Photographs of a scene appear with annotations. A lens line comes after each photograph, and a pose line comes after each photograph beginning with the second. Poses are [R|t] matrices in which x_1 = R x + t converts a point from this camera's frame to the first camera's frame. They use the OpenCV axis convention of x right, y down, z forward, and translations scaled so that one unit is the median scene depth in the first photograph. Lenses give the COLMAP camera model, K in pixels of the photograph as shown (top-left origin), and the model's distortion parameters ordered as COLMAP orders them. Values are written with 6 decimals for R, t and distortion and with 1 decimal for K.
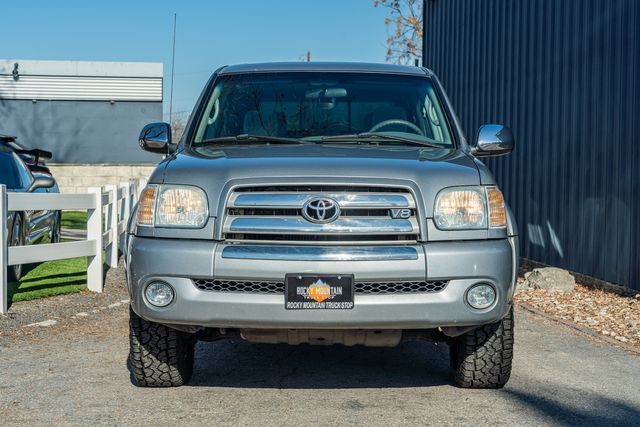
lens RADIAL K [[1256.3, 0, 320.0], [0, 1256.3, 213.5], [0, 0, 1]] dist [-0.042380, -0.035667]
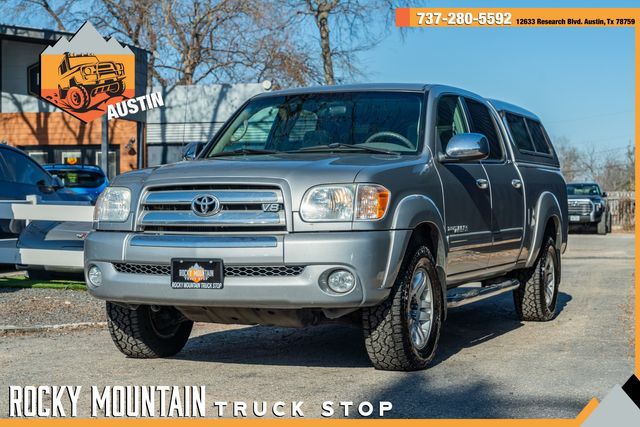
lens RADIAL K [[1162.9, 0, 320.0], [0, 1162.9, 213.5], [0, 0, 1]] dist [0.016169, 0.017365]
pose [[0.925017, -0.007805, -0.379845, 0.508346], [-0.004809, 0.999468, -0.032249, 0.039399], [0.379895, 0.031657, 0.924488, 0.035620]]
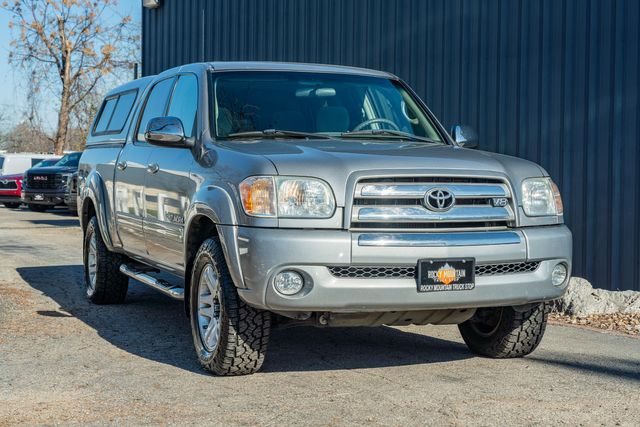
lens RADIAL K [[1162.9, 0, 320.0], [0, 1162.9, 213.5], [0, 0, 1]] dist [0.016169, 0.017365]
pose [[0.926385, -0.012698, 0.376364, -0.468034], [0.011861, 0.999919, 0.004540, 0.003486], [-0.376391, 0.000259, 0.926461, 0.108791]]
